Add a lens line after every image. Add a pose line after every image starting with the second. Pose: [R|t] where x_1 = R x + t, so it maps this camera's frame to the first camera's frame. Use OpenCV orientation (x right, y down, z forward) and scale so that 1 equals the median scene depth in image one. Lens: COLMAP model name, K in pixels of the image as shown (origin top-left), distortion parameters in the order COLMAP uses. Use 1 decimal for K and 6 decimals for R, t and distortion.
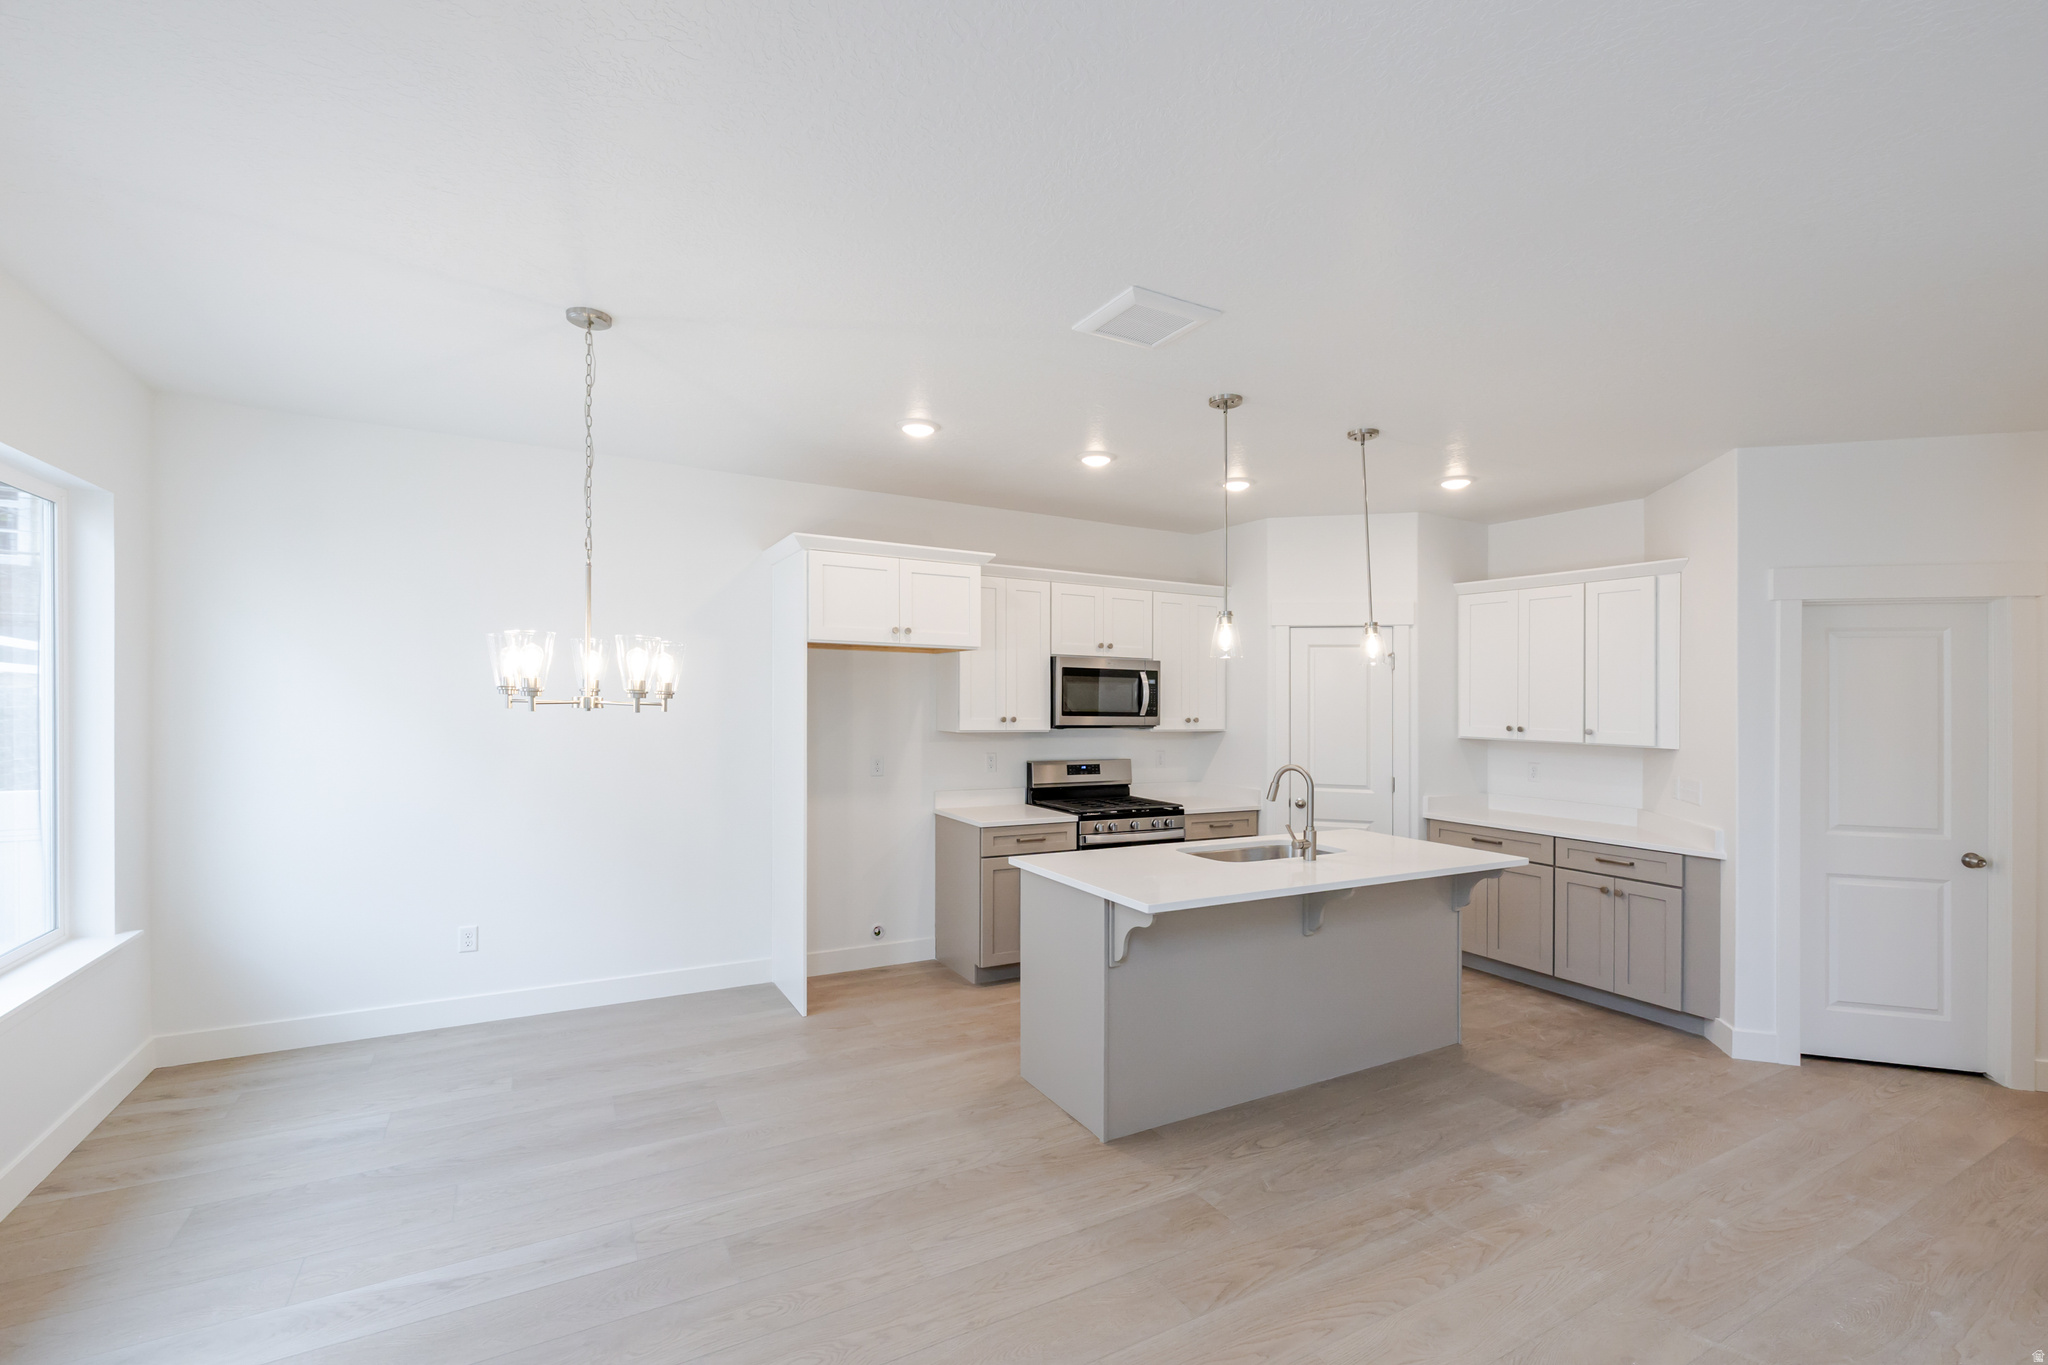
lens RADIAL K [[887.1, 0, 1026.4], [0, 887.1, 696.3], [0, 0, 1]] dist [0.001052, 0.000581]
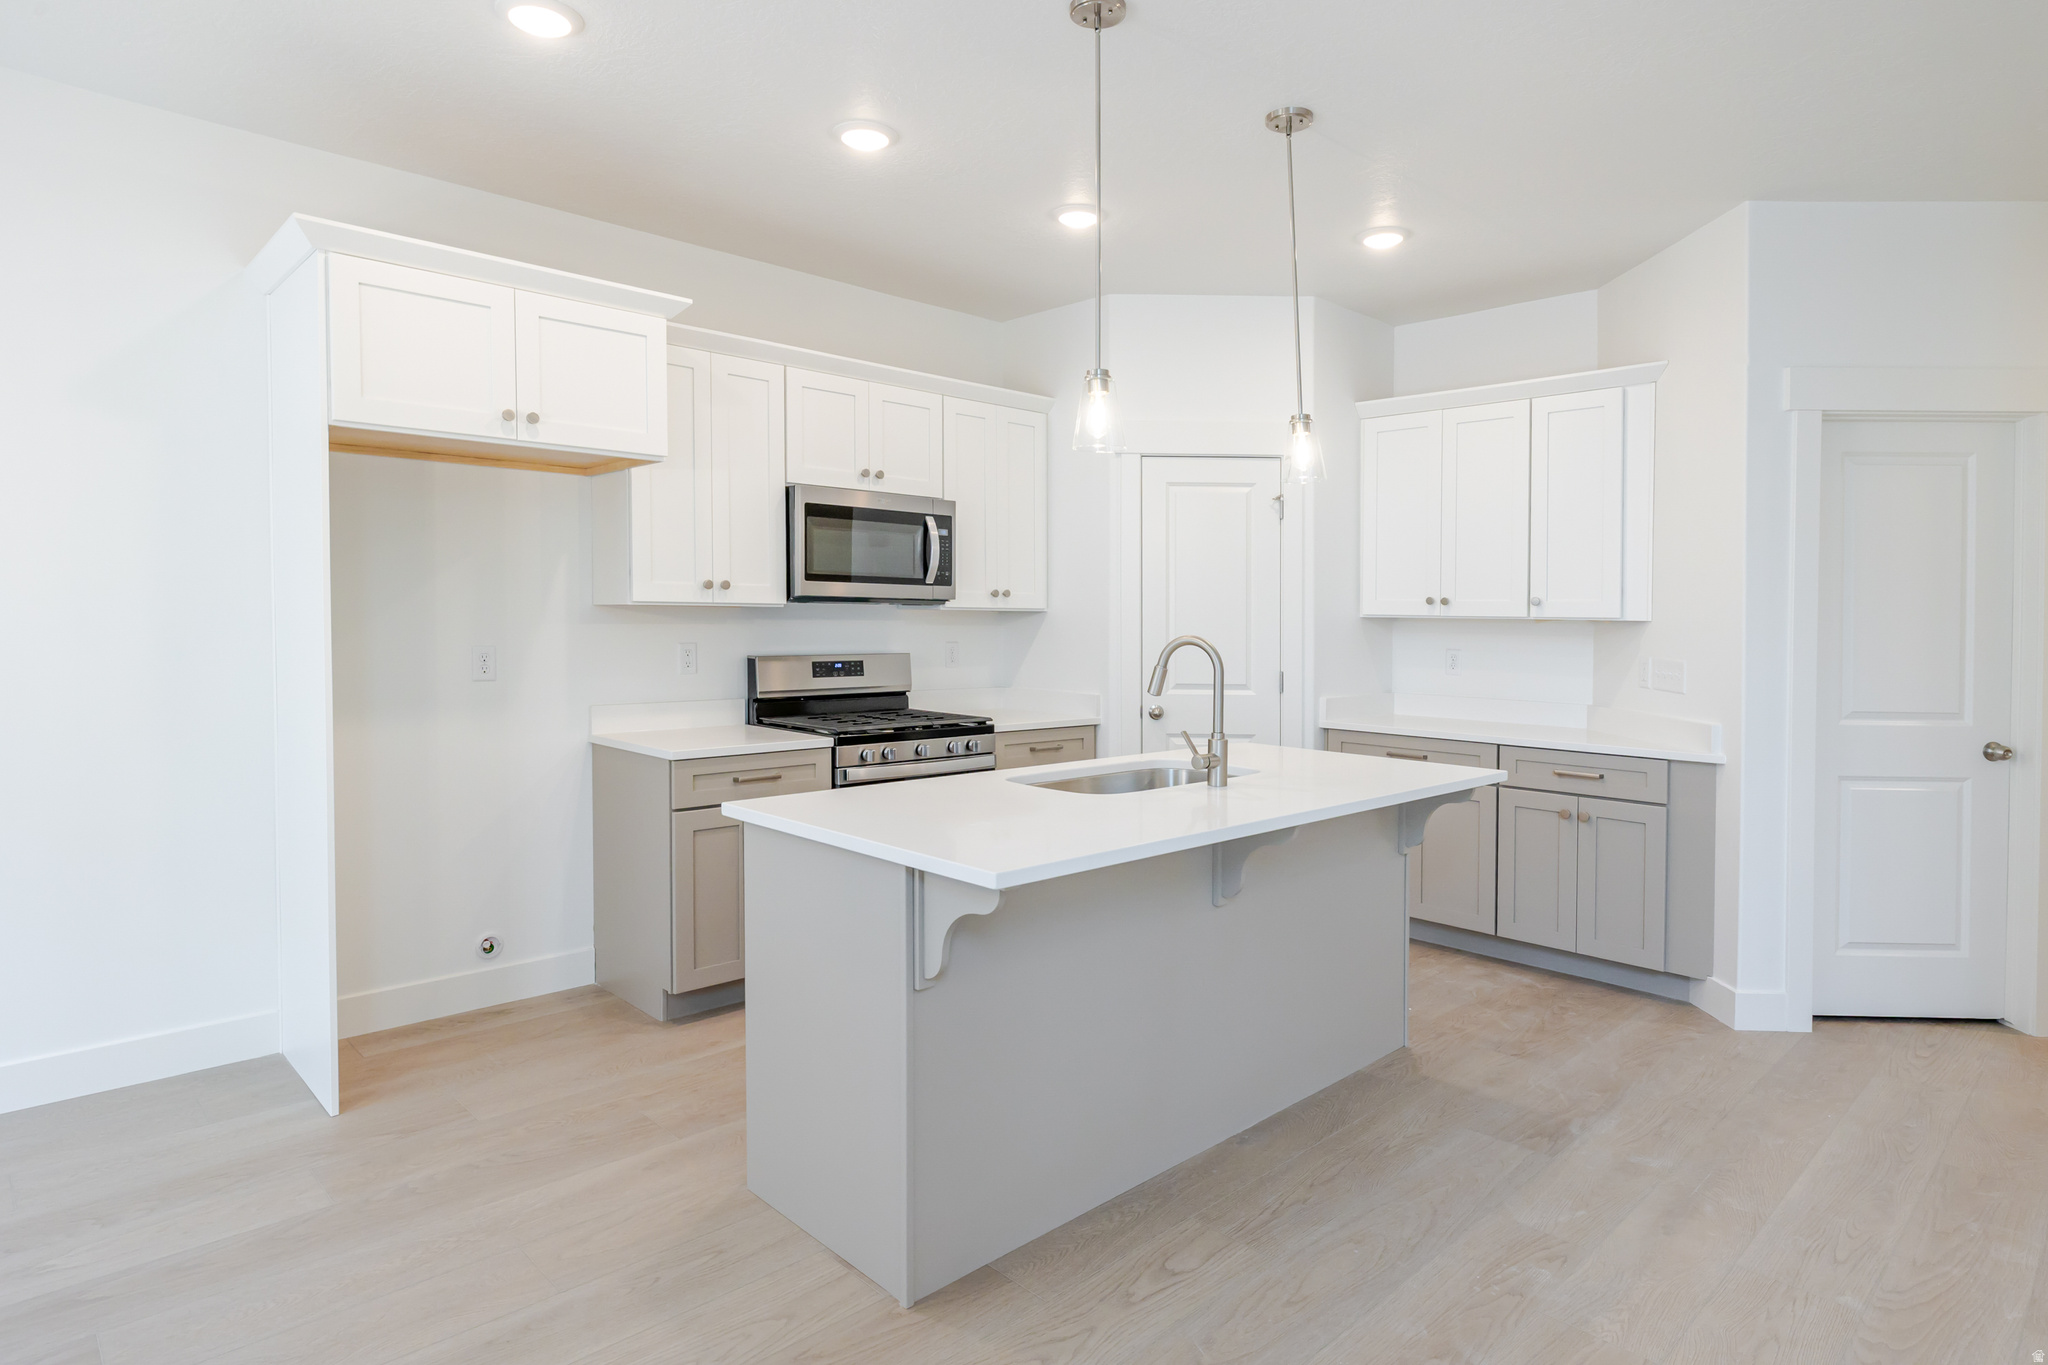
lens RADIAL K [[1145.9, 0, 1029.8], [0, 1145.9, 630.4], [0, 0, 1]] dist [-0.000488, -0.000505]
pose [[0.968894, -0.008835, 0.247320, -0.007747], [0.003244, 0.999730, 0.023005, 0.046097], [-0.247457, -0.021487, 0.968661, 0.208246]]
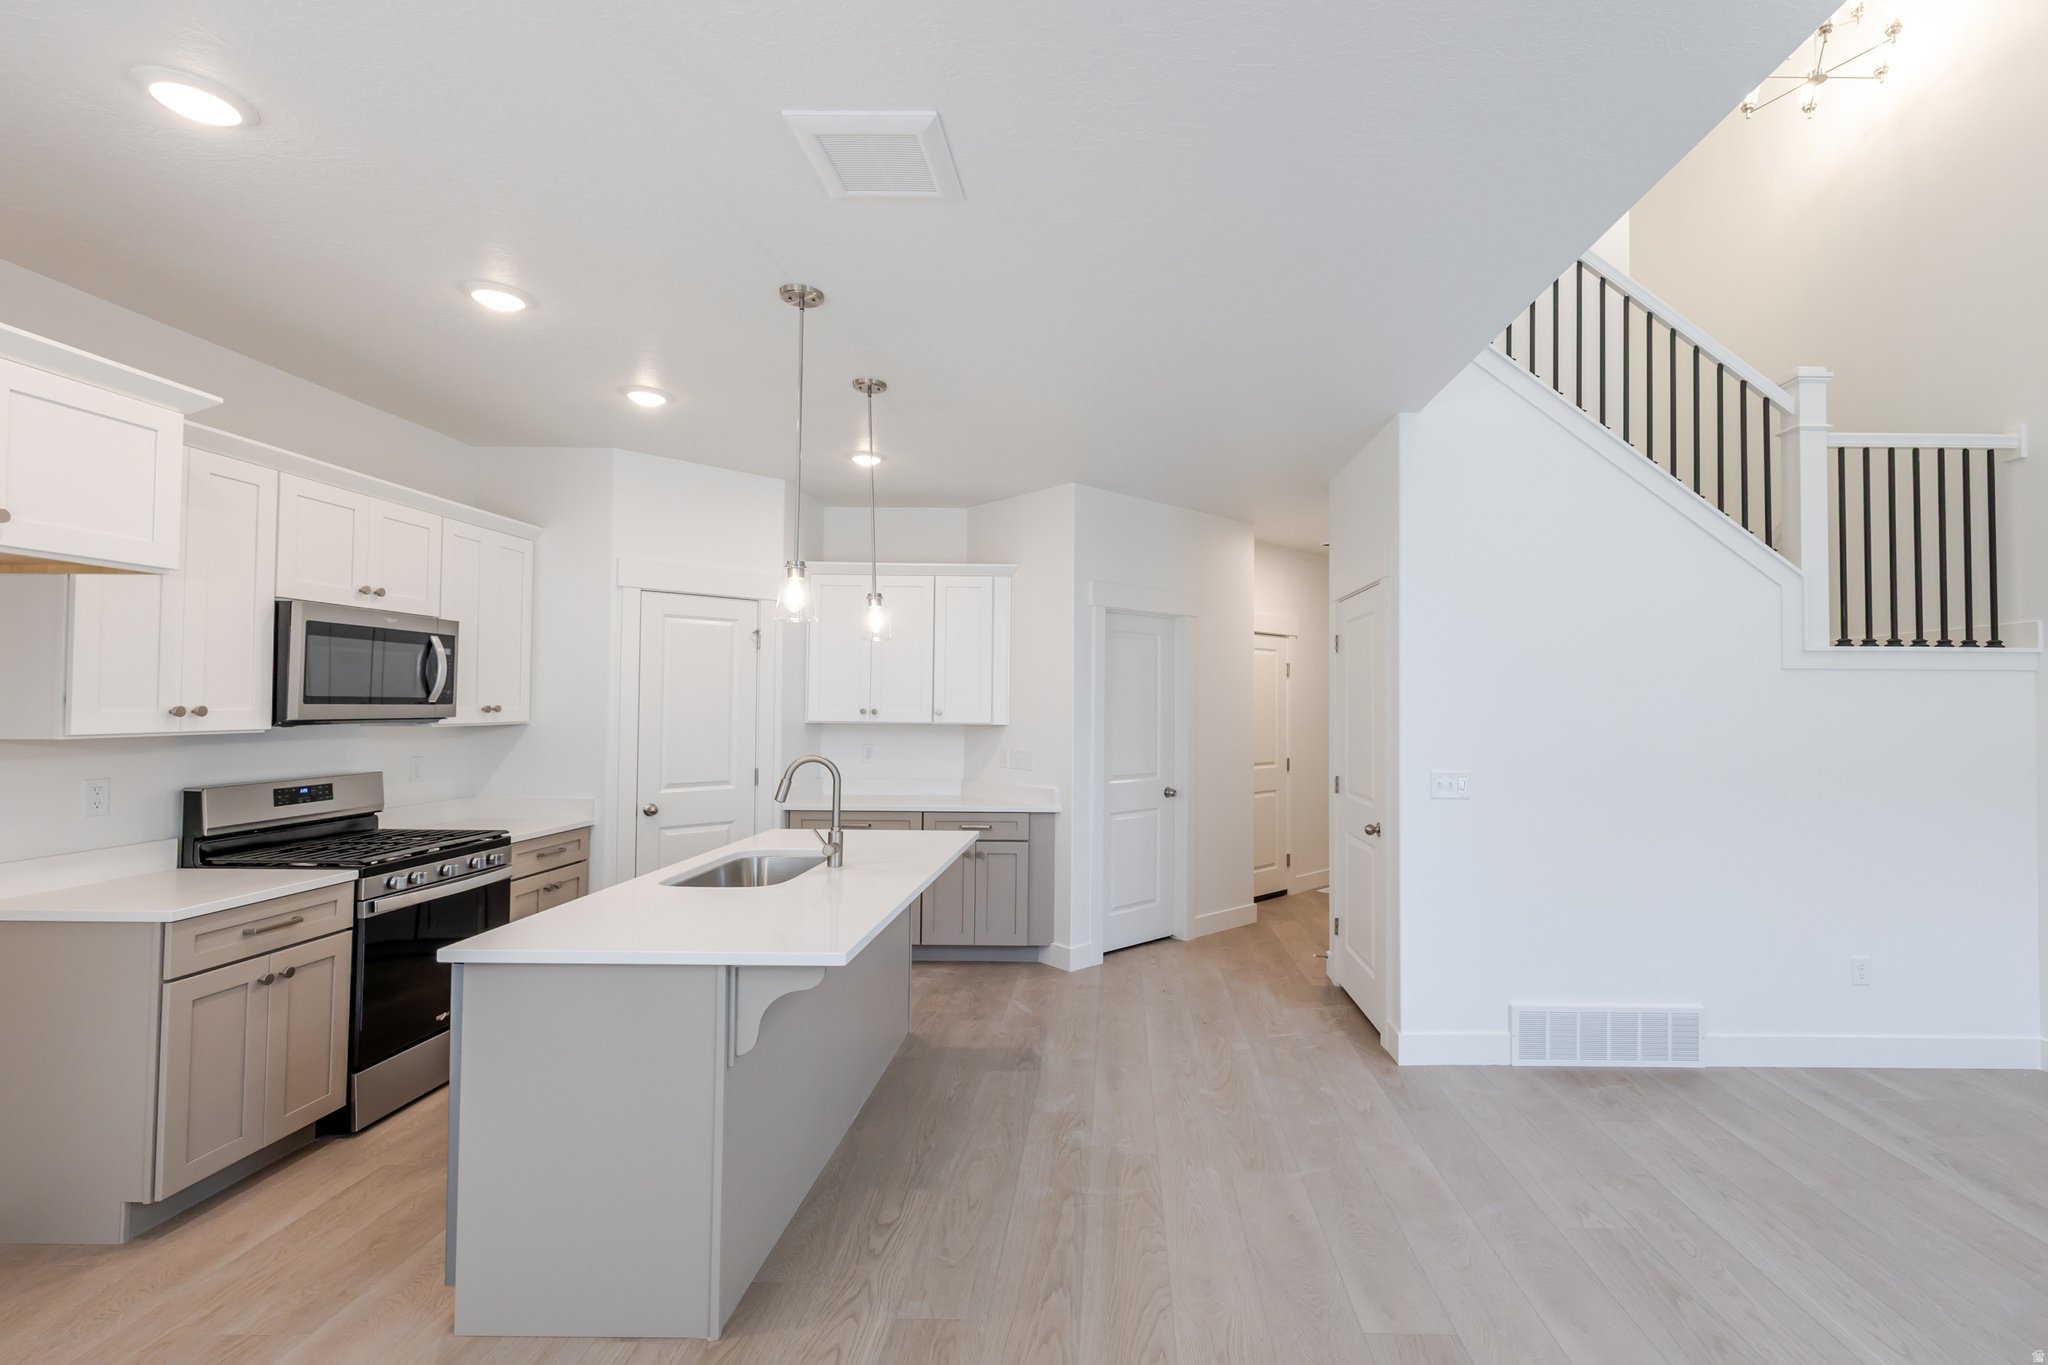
lens RADIAL K [[907.0, 0, 1137.7], [0, 907.0, 664.0], [0, 0, 1]] dist [0.001244, 0.000244]
pose [[0.488816, 0.026521, 0.871983, -0.250909], [-0.004459, 0.999601, -0.027903, 0.011936], [-0.872375, 0.009751, 0.488740, 0.270318]]
